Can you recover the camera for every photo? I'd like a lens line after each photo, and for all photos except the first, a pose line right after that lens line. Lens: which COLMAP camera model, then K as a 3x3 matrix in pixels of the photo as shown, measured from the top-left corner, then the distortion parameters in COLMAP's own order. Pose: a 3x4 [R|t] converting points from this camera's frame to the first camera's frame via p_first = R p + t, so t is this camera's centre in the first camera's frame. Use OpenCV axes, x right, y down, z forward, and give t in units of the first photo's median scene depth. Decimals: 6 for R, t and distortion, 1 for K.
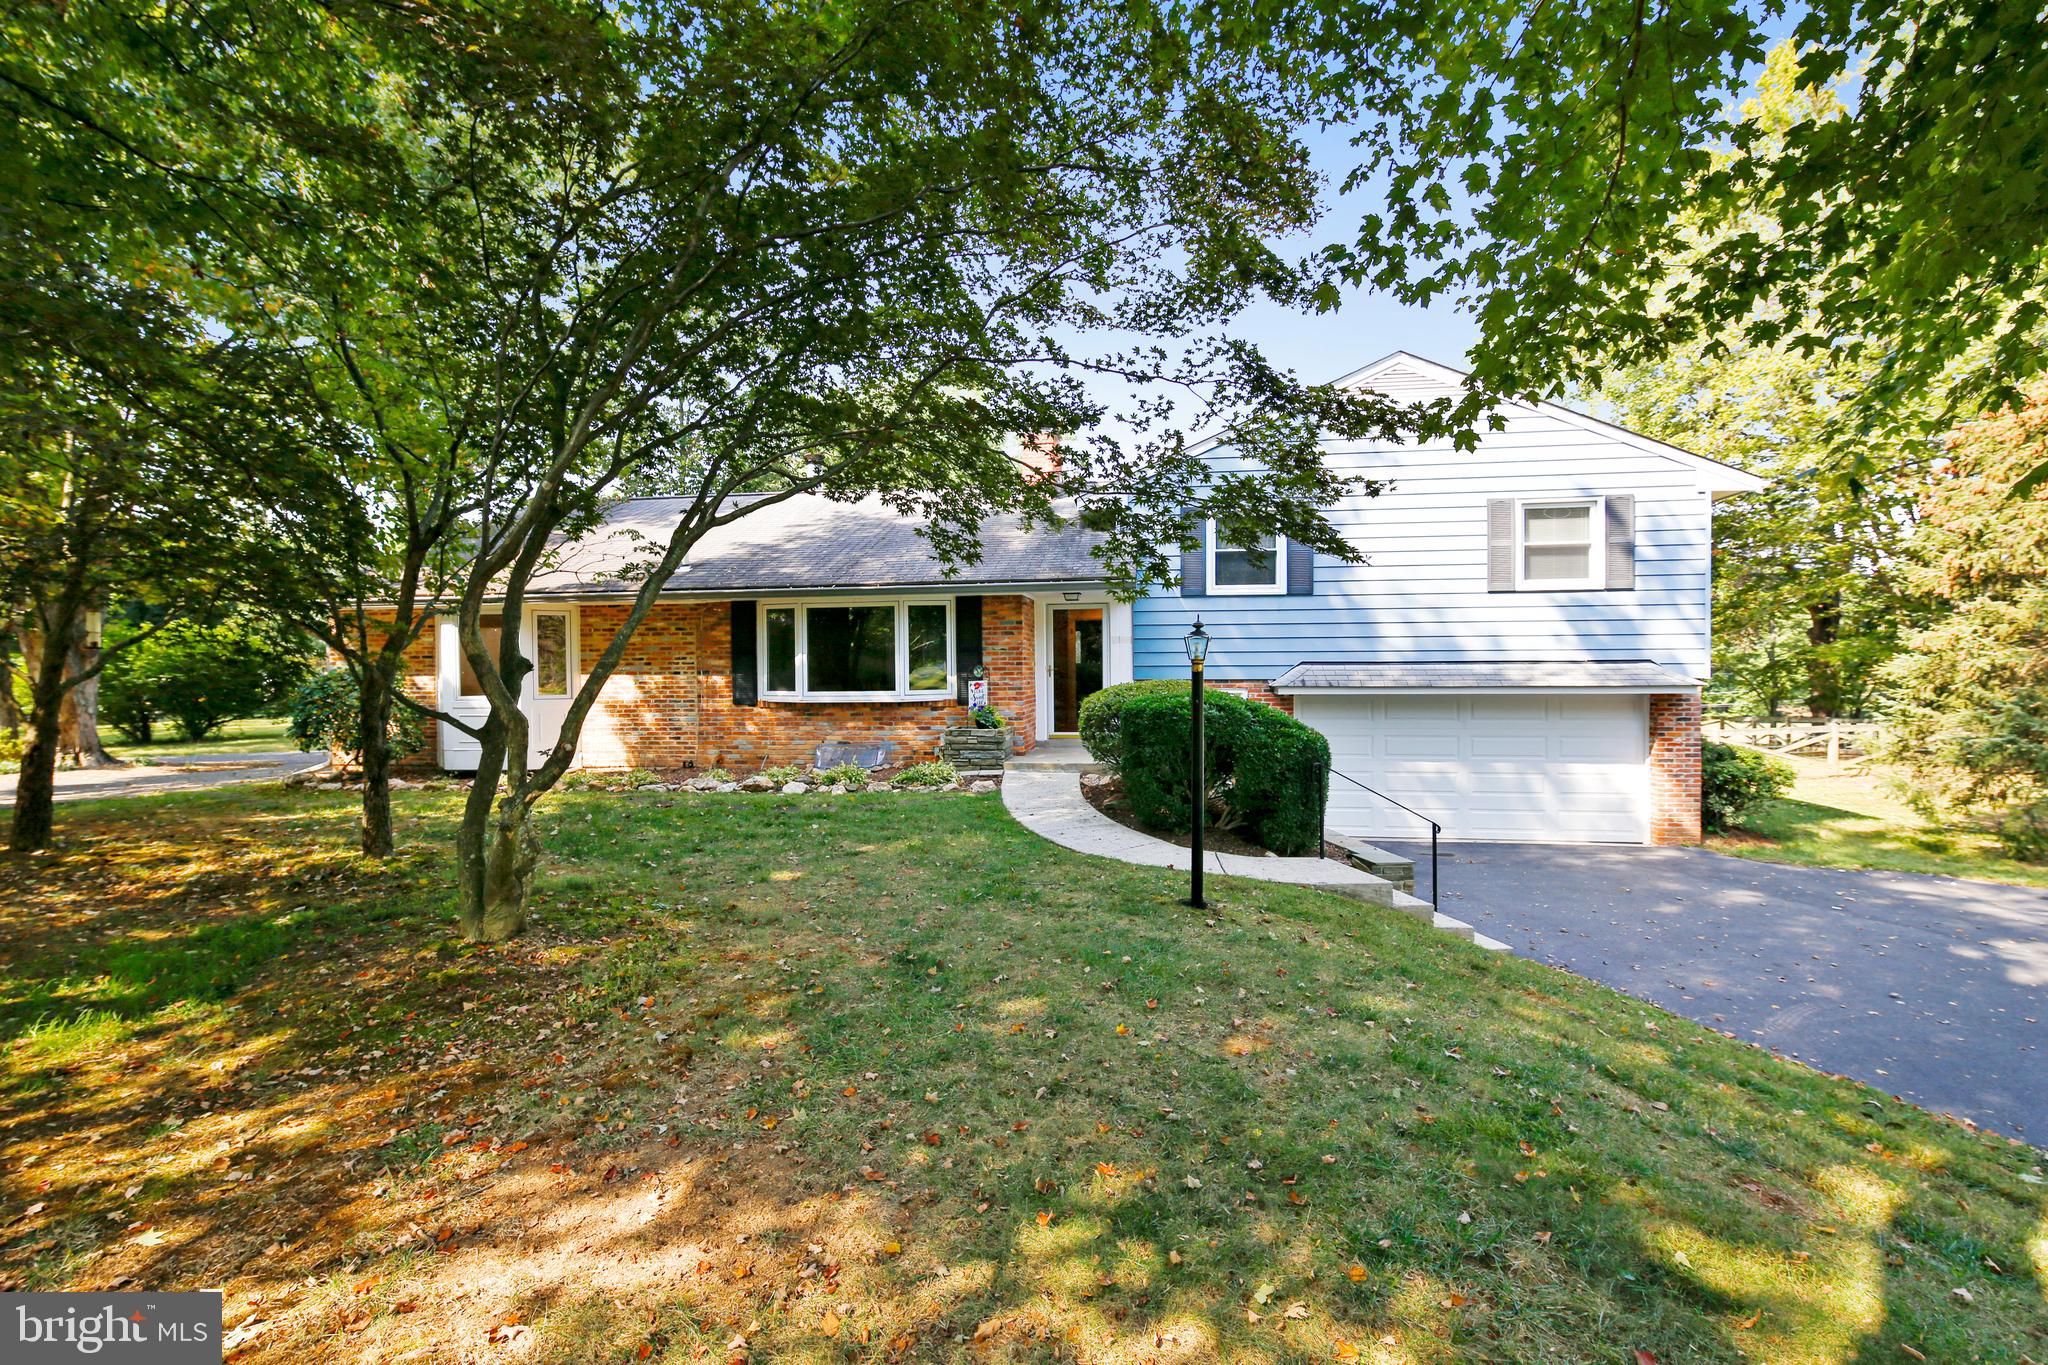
lens RADIAL K [[904.3, 0, 1024.0], [0, 904.3, 682.5], [0, 0, 1]] dist [-0.000498, -0.000043]
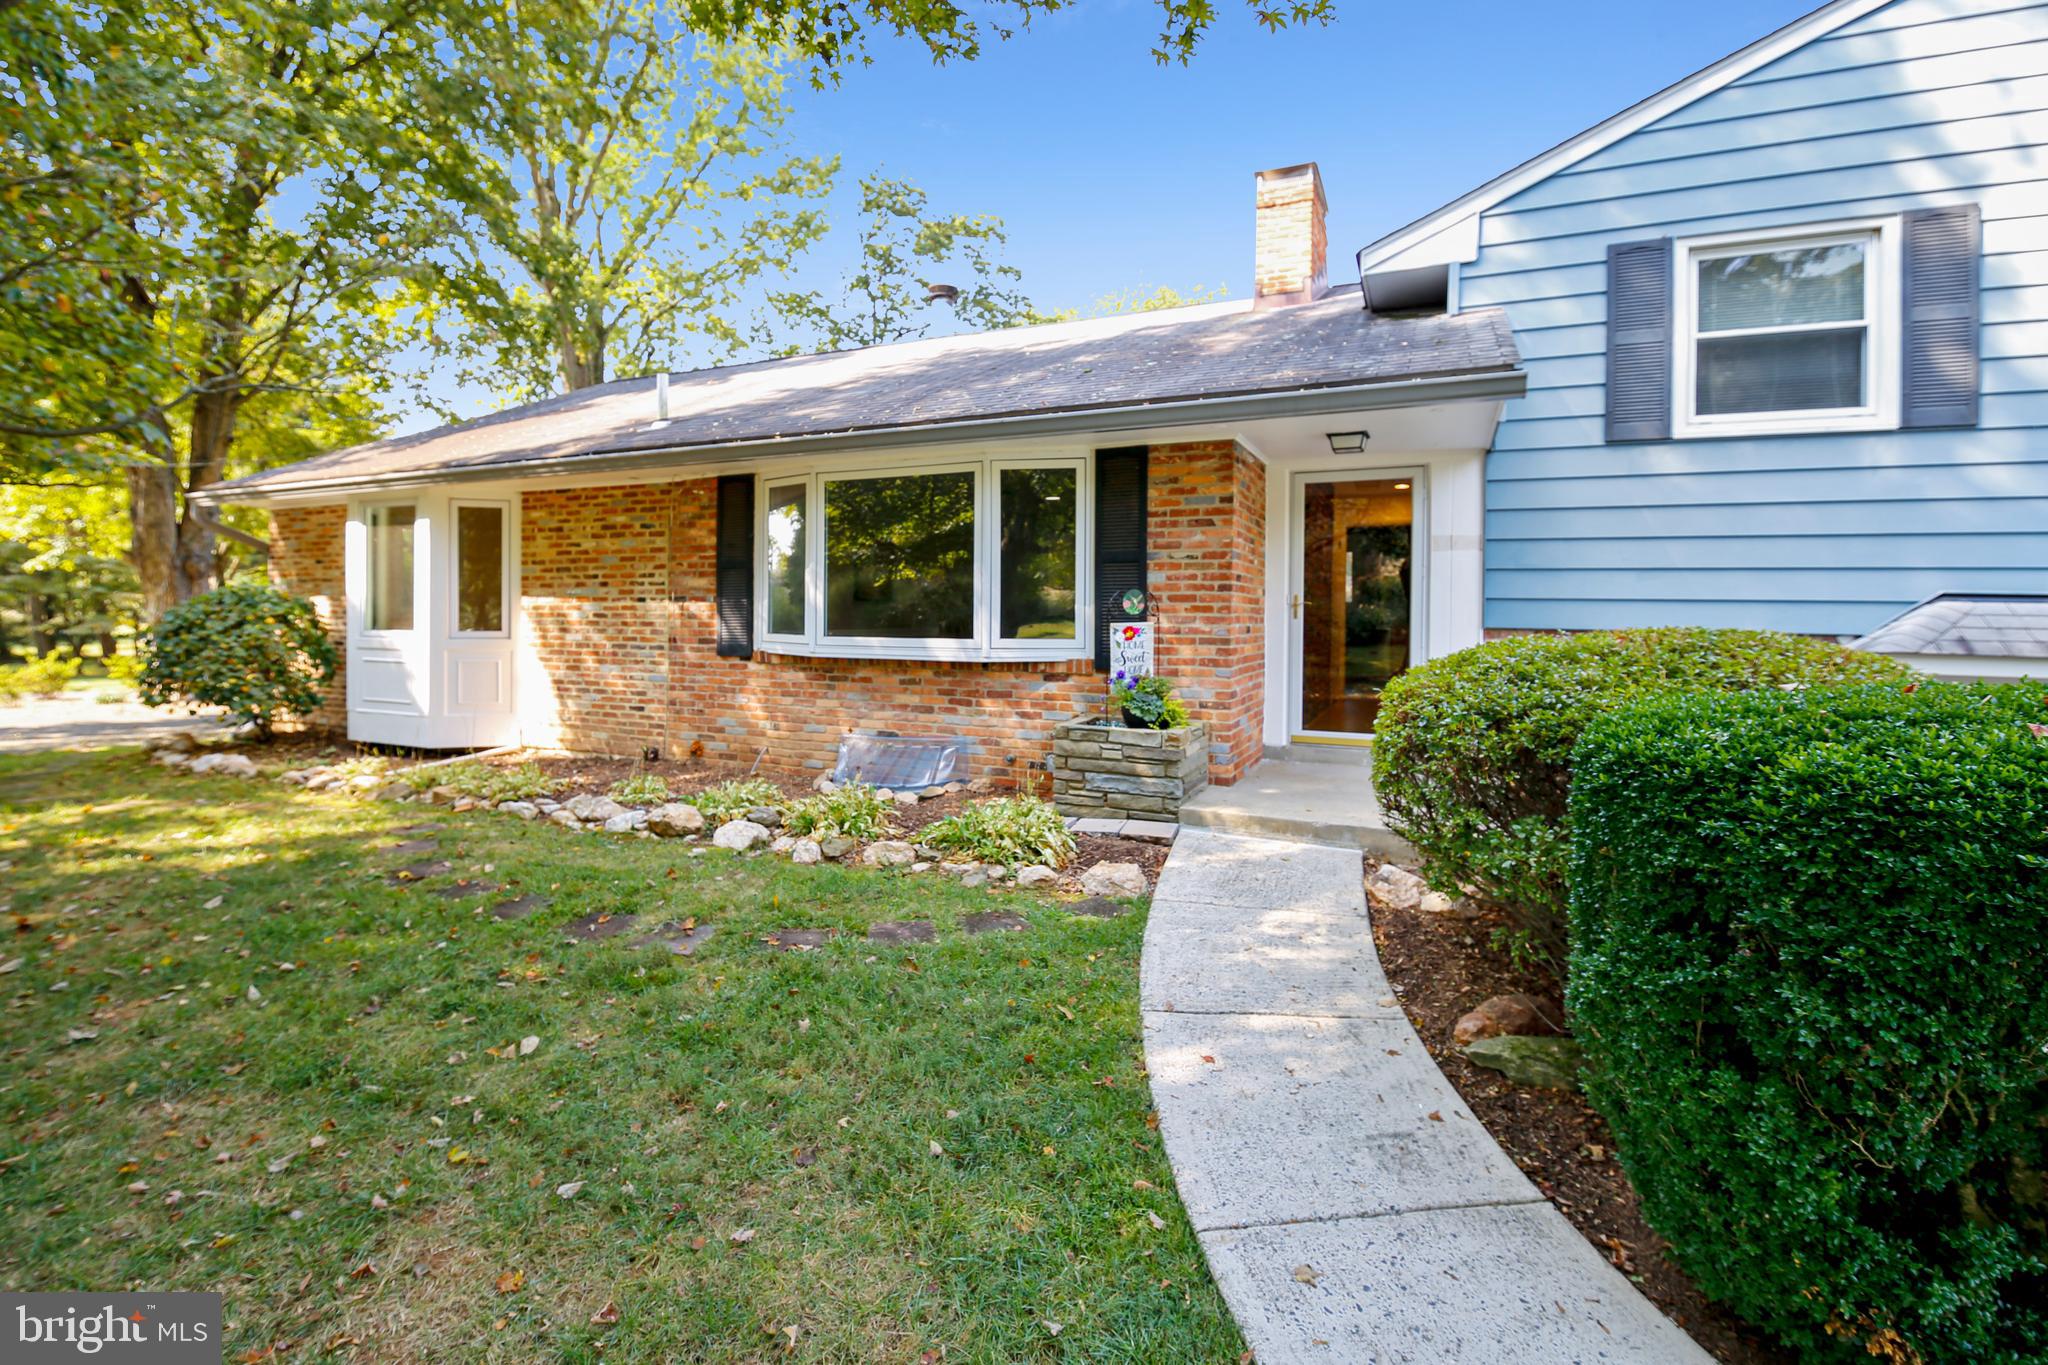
lens RADIAL K [[884.1, 0, 1030.9], [0, 884.1, 617.0], [0, 0, 1]] dist [-0.000699, 0.000012]
pose [[0.962566, 0.019353, -0.270354, 0.021586], [-0.022516, 0.999709, -0.008603, 0.000266], [0.270109, 0.014368, 0.962723, 0.524765]]
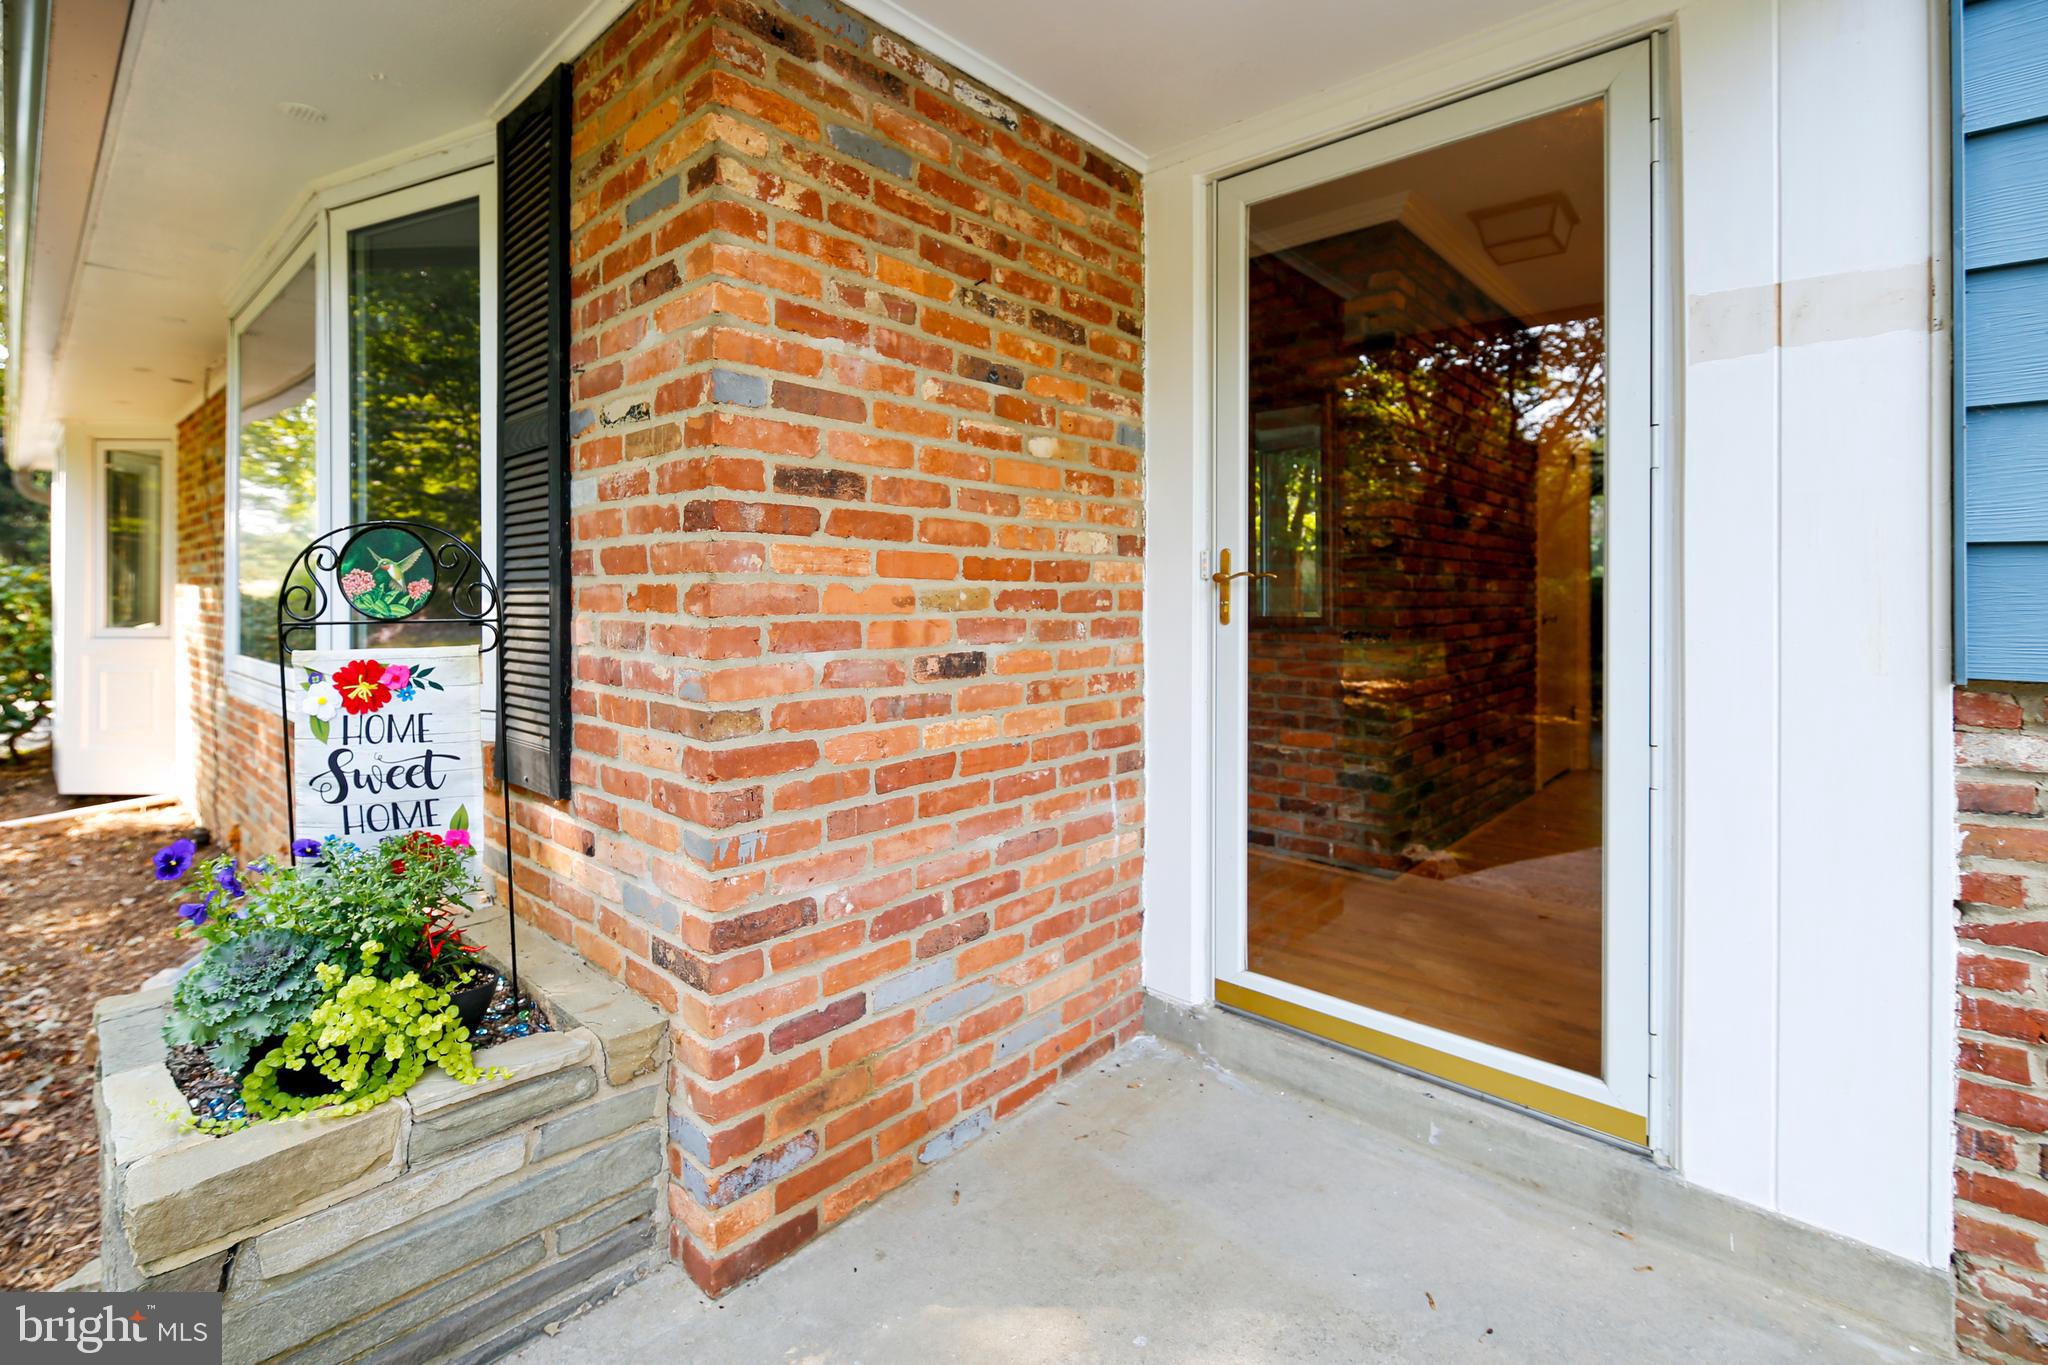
lens RADIAL K [[933.2, 0, 1030.3], [0, 933.2, 582.6], [0, 0, 1]] dist [0.000594, -0.000096]
pose [[0.834241, 0.005821, -0.551369, 0.097400], [-0.016337, 0.999766, -0.014164, -0.010577], [0.551157, 0.020824, 0.834142, 0.895731]]
